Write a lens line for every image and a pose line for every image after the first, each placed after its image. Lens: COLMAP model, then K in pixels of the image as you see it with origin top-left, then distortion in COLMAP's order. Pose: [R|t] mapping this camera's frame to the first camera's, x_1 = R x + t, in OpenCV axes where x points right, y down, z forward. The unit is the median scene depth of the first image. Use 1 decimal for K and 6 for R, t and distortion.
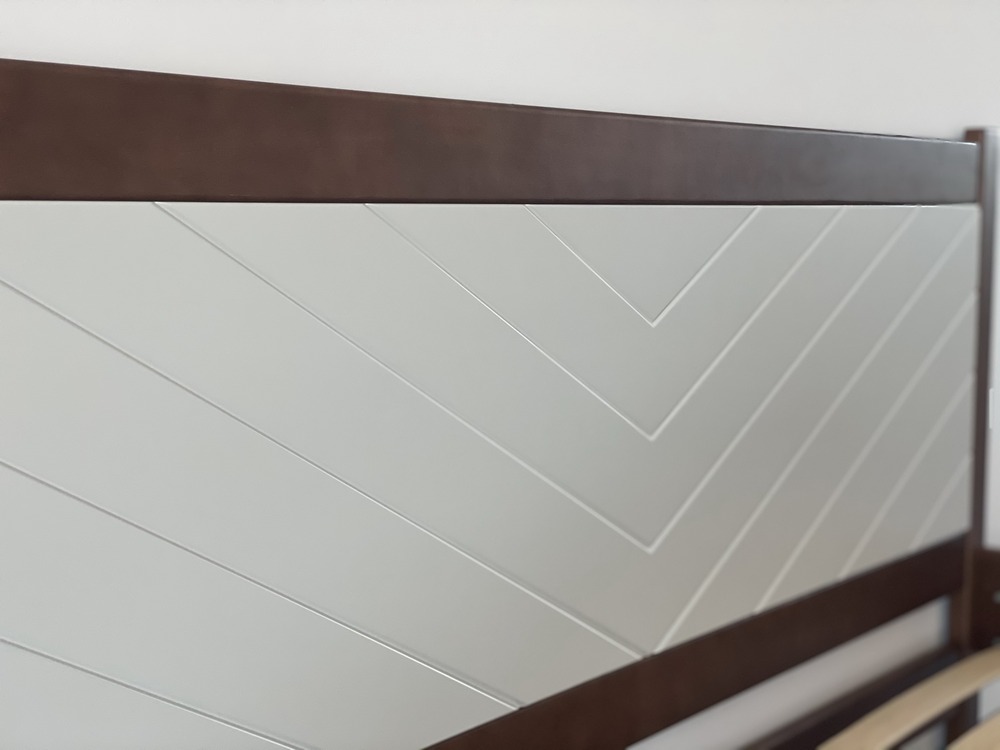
lens RADIAL K [[1501.1, 0, 497.7], [0, 1501.1, 373.9], [0, 0, 1]] dist [0.077649, 0.046842]
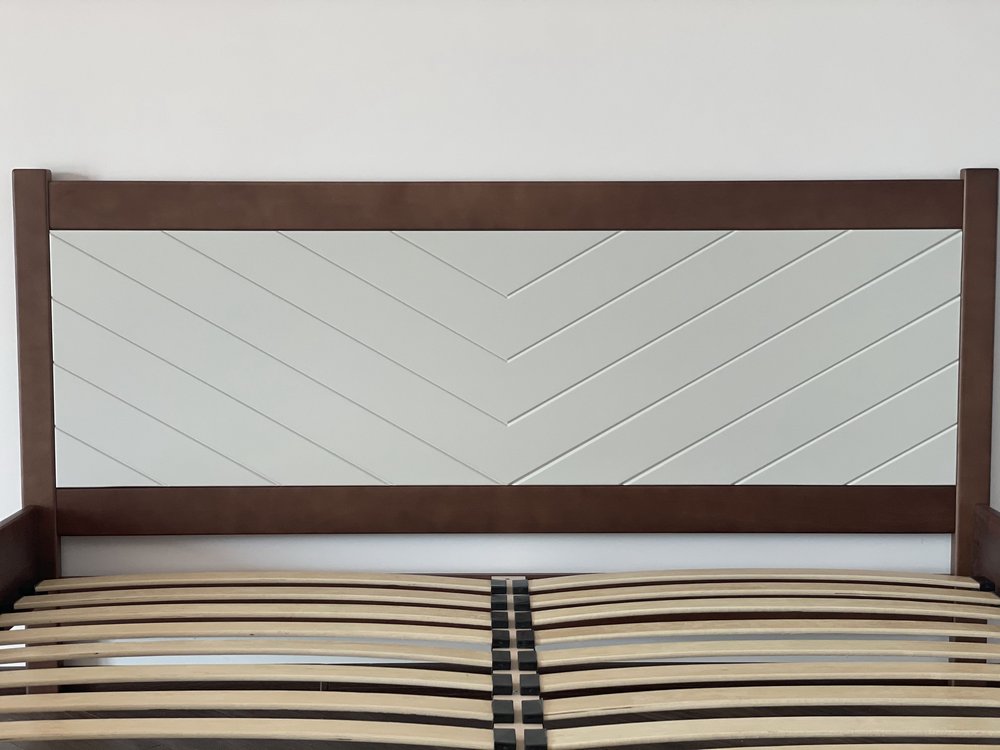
lens RADIAL K [[1482.8, 0, 502.0], [0, 1482.8, 376.0], [0, 0, 1]] dist [0.097650, -0.030306]
pose [[0.634983, 0.078166, -0.768561, 1.528449], [-0.081837, 0.996076, 0.033691, 0.001623], [0.768179, 0.041503, 0.638888, -0.137424]]
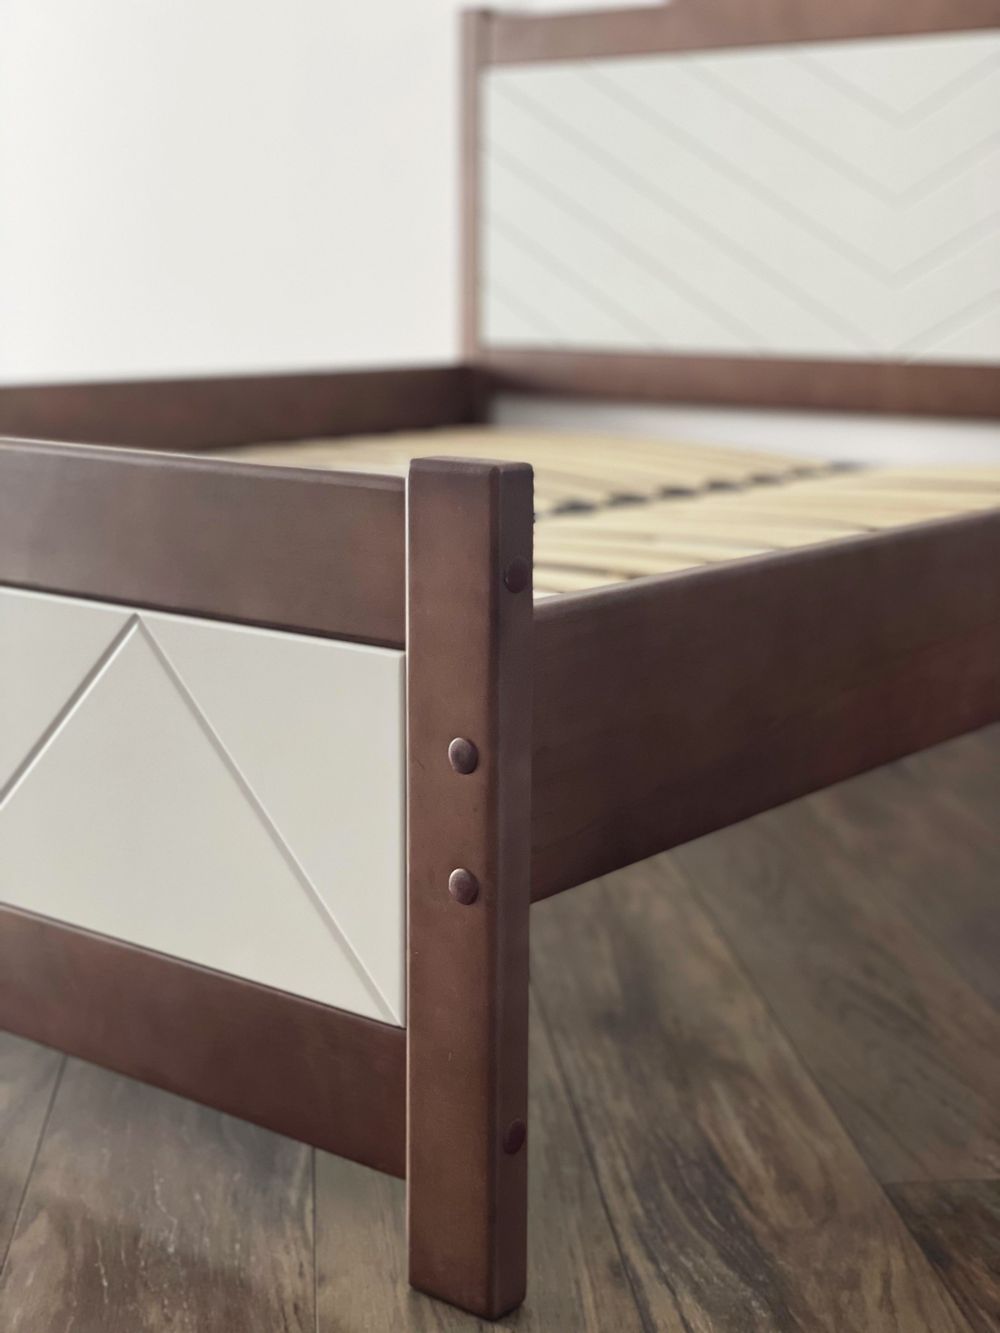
lens RADIAL K [[1999.8, 0, 501.6], [0, 1999.8, 667.2], [0, 0, 1]] dist [0.245803, -0.761283]
pose [[-0.000246, 0.202816, -0.979217, 2.242706], [-0.106247, 0.973669, 0.201693, 0.134980], [0.994340, 0.104088, 0.021309, 0.641571]]
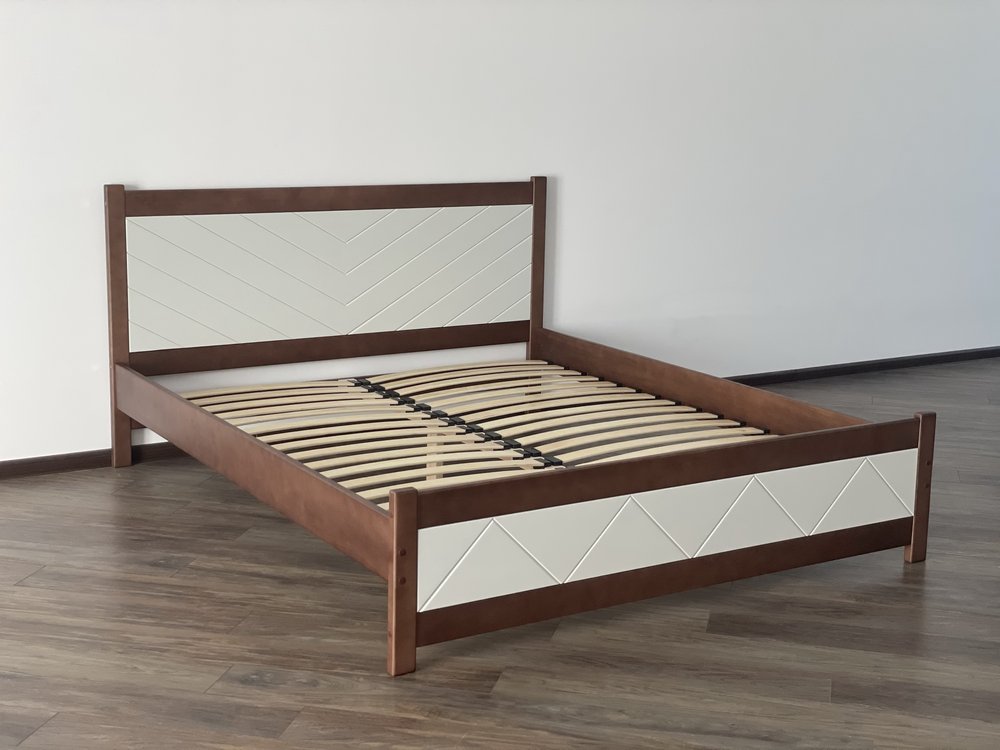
lens RADIAL K [[1477.2, 0, 496.3], [0, 1477.2, 363.8], [0, 0, 1]] dist [0.104262, 0.037117]
pose [[0.941705, 0.091322, -0.323809, 1.707616], [-0.061243, 0.992906, 0.101918, -0.135346], [0.330819, -0.076146, 0.940617, -2.380722]]
